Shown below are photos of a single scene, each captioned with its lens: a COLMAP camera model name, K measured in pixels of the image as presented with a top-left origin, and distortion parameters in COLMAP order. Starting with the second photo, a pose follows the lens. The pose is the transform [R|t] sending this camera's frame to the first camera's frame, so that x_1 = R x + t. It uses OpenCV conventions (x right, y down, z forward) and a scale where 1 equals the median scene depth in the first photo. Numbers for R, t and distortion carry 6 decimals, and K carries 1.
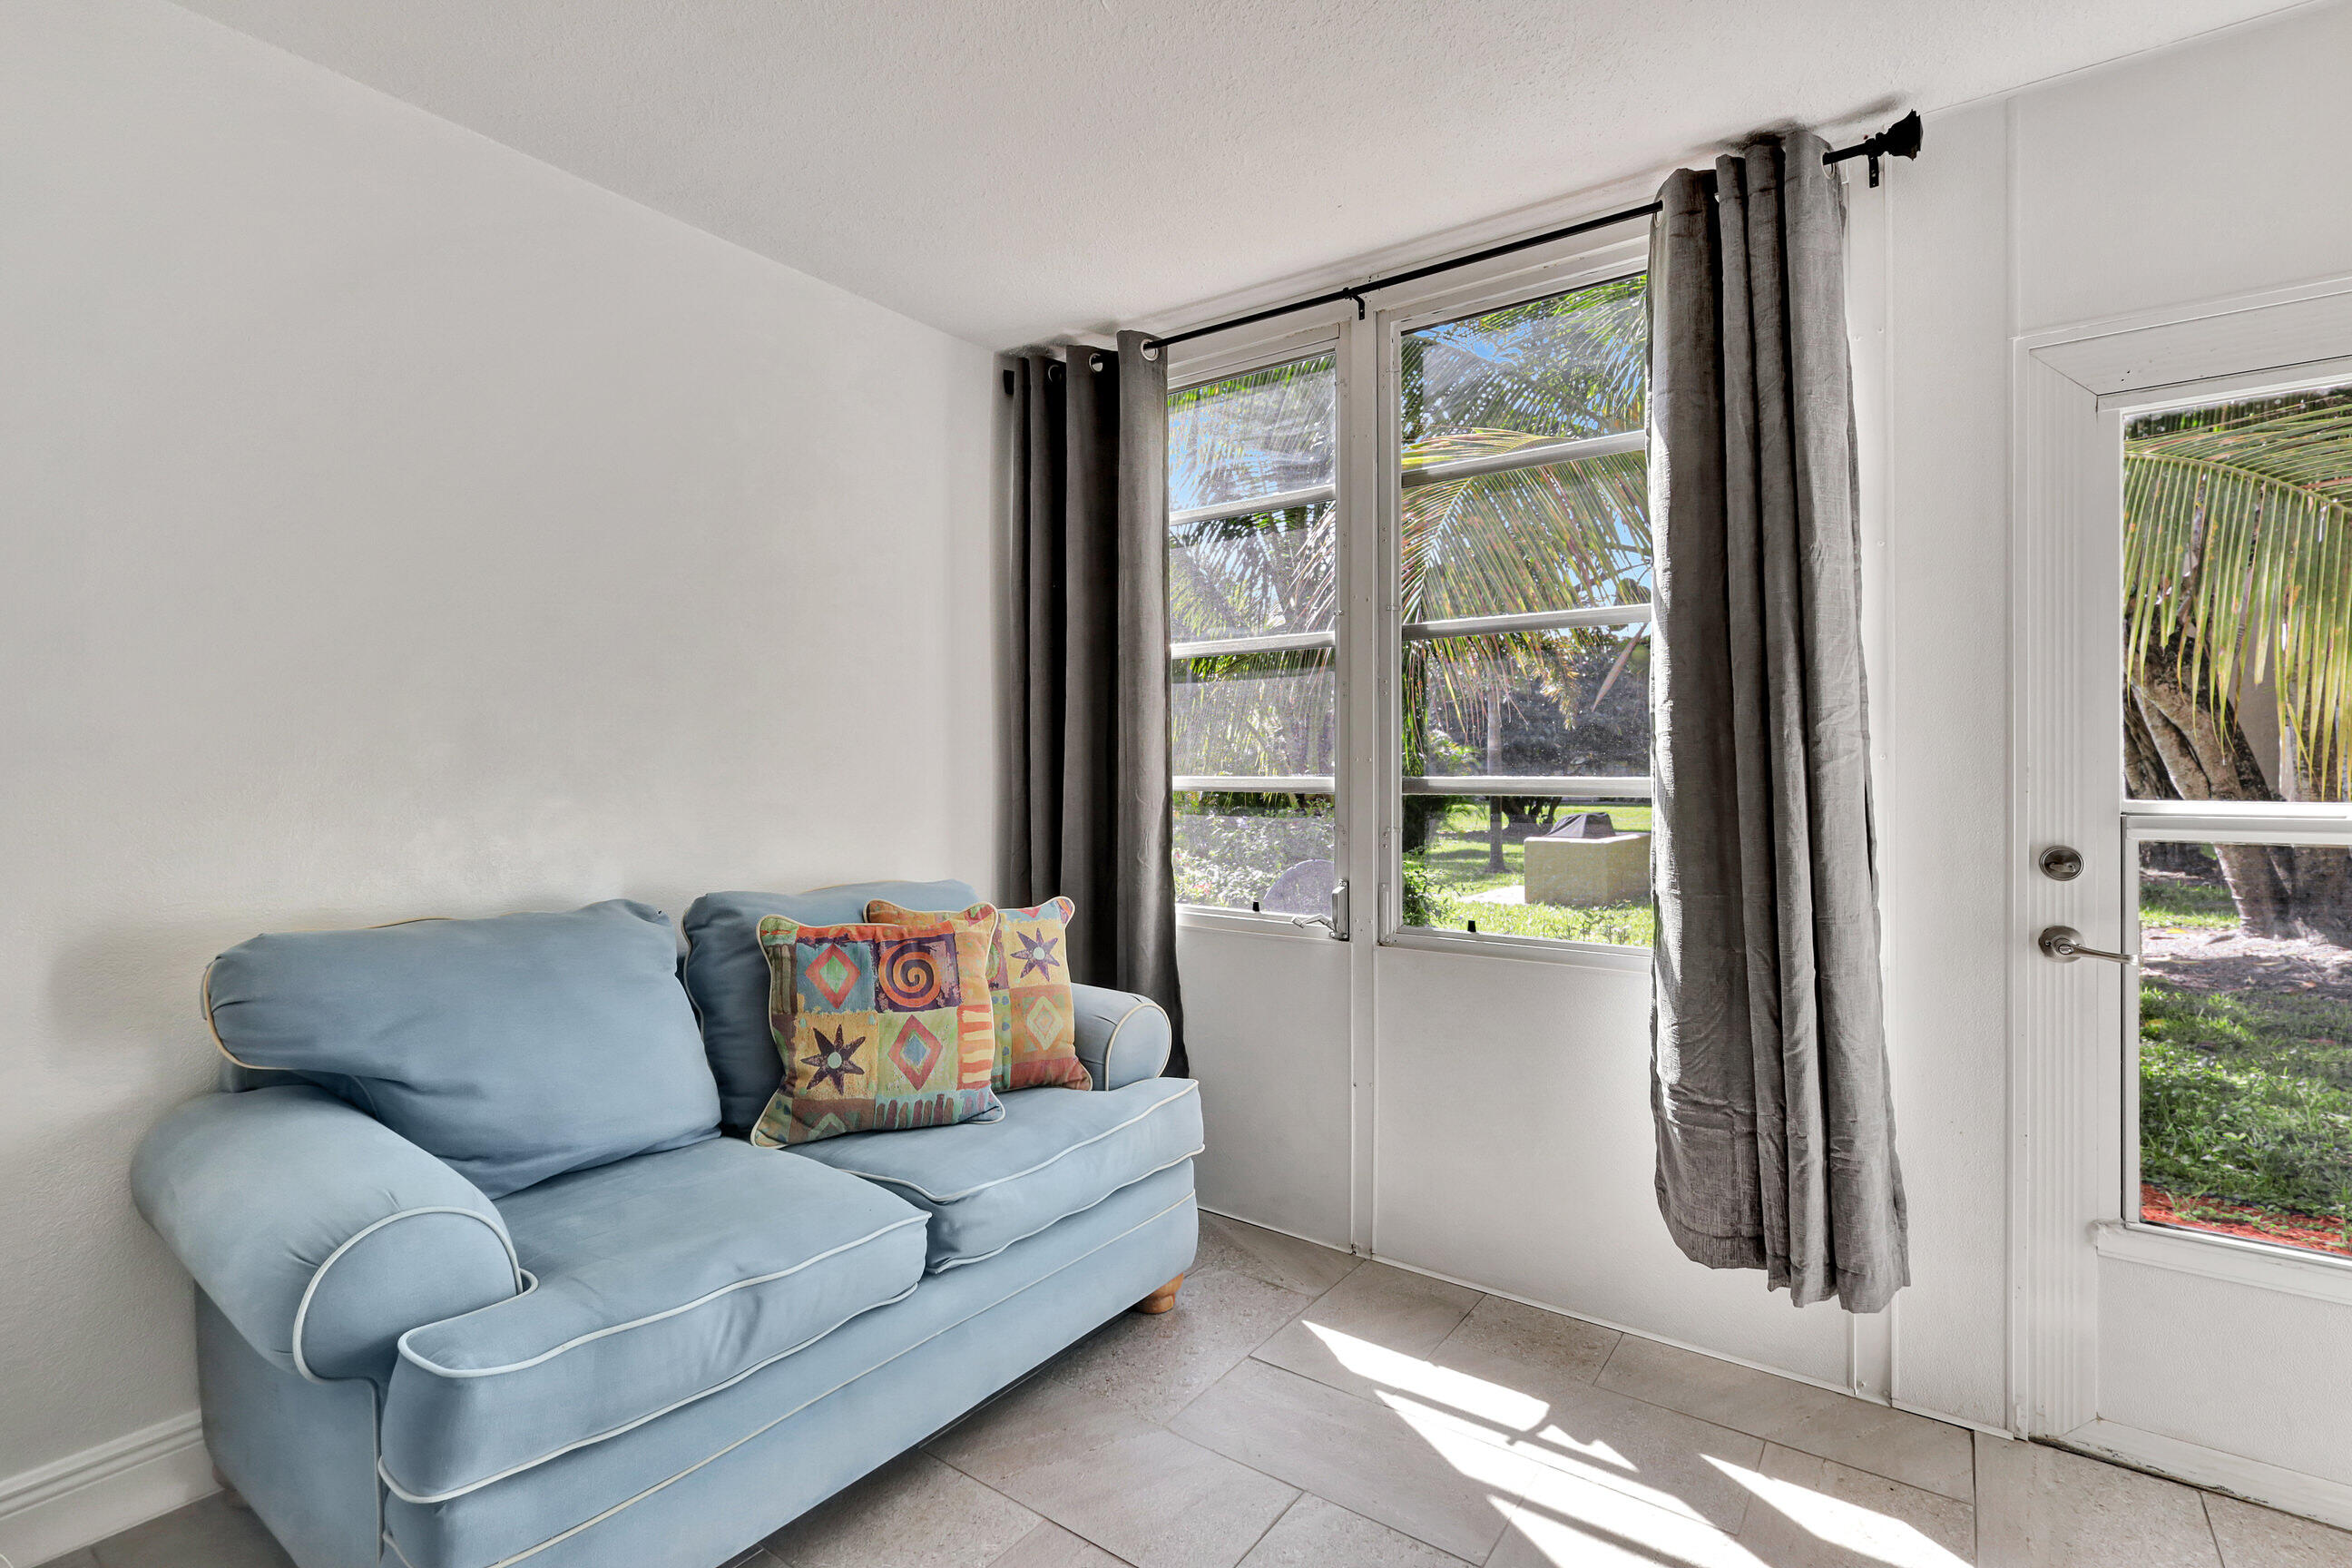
lens RADIAL K [[1087.9, 0, 1171.6], [0, 1087.9, 777.0], [0, 0, 1]] dist [-0.003709, 0.002401]
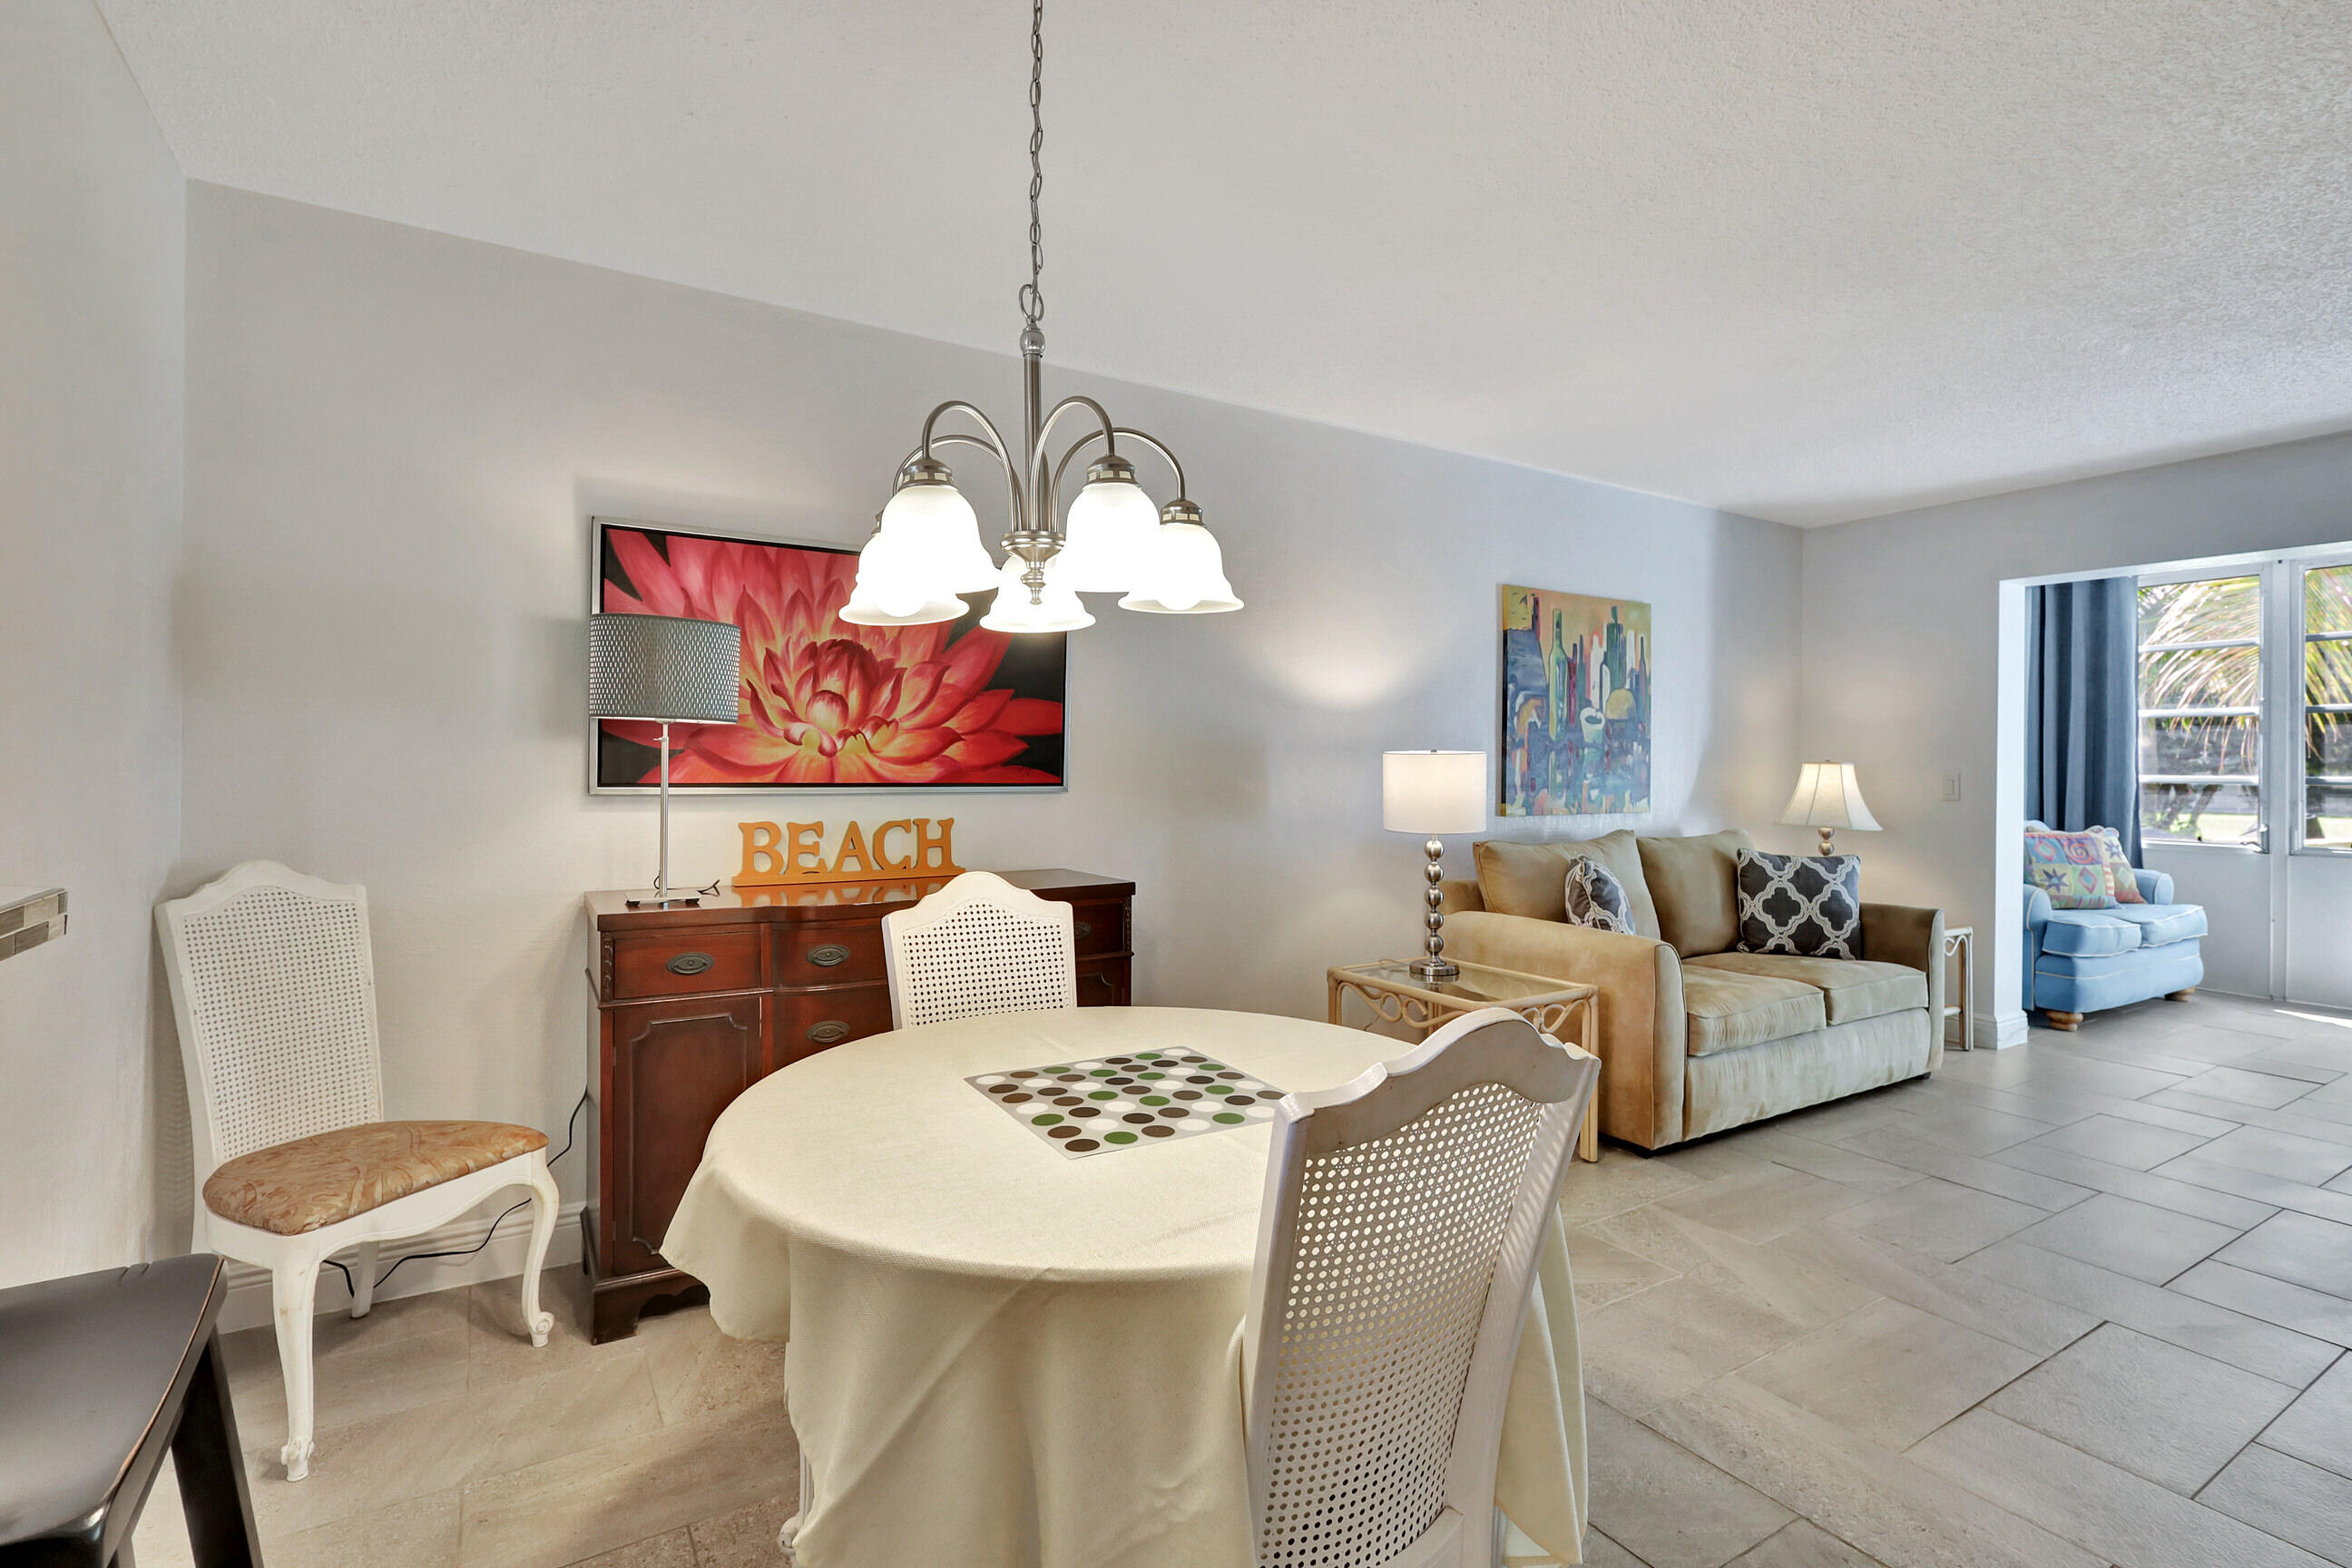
lens RADIAL K [[1087.9, 0, 1179.5], [0, 1087.9, 768.4], [0, 0, 1]] dist [-0.003709, 0.002401]
pose [[0.922961, 0.008310, -0.384804, -1.258382], [-0.009433, 0.999955, -0.001029, 0.006989], [0.384778, 0.004580, 0.922998, -2.277048]]
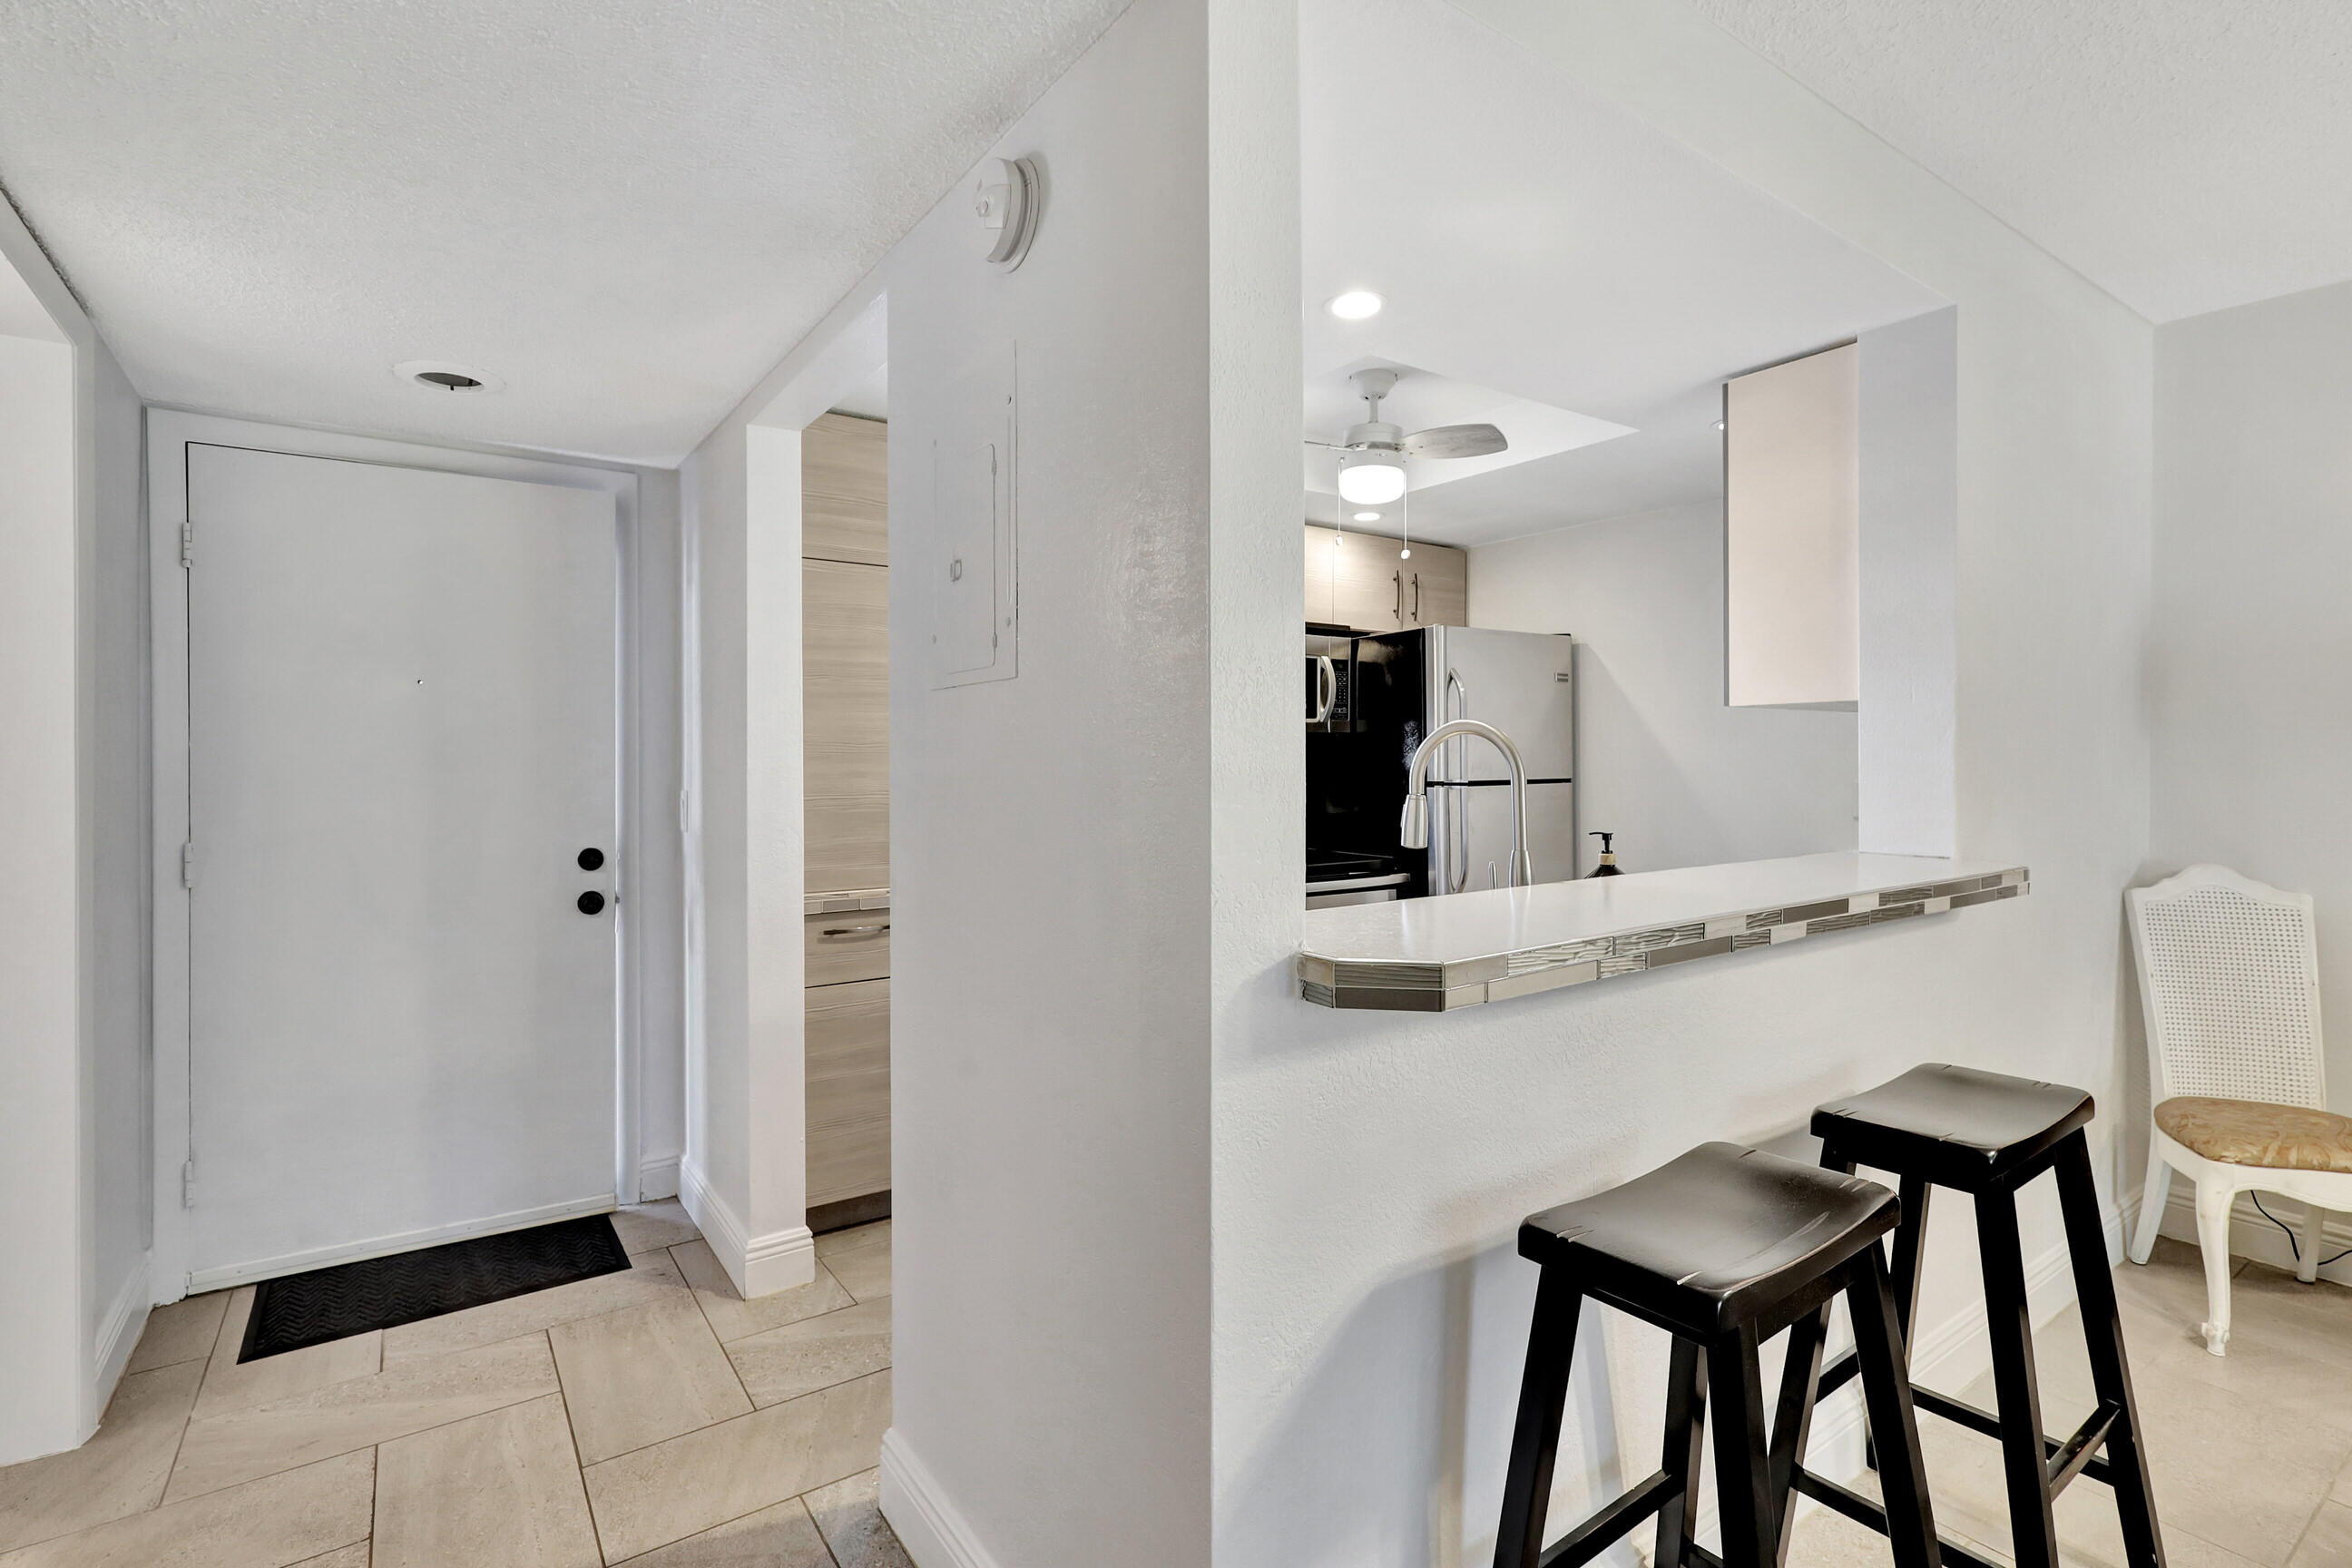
lens RADIAL K [[1087.9, 0, 1205.4], [0, 1087.9, 756.1], [0, 0, 1]] dist [-0.003709, 0.002401]
pose [[-0.335175, -0.005128, -0.942142, -0.886879], [-0.000471, 0.999986, -0.005275, -0.015519], [0.942156, -0.001325, -0.335173, -2.332373]]
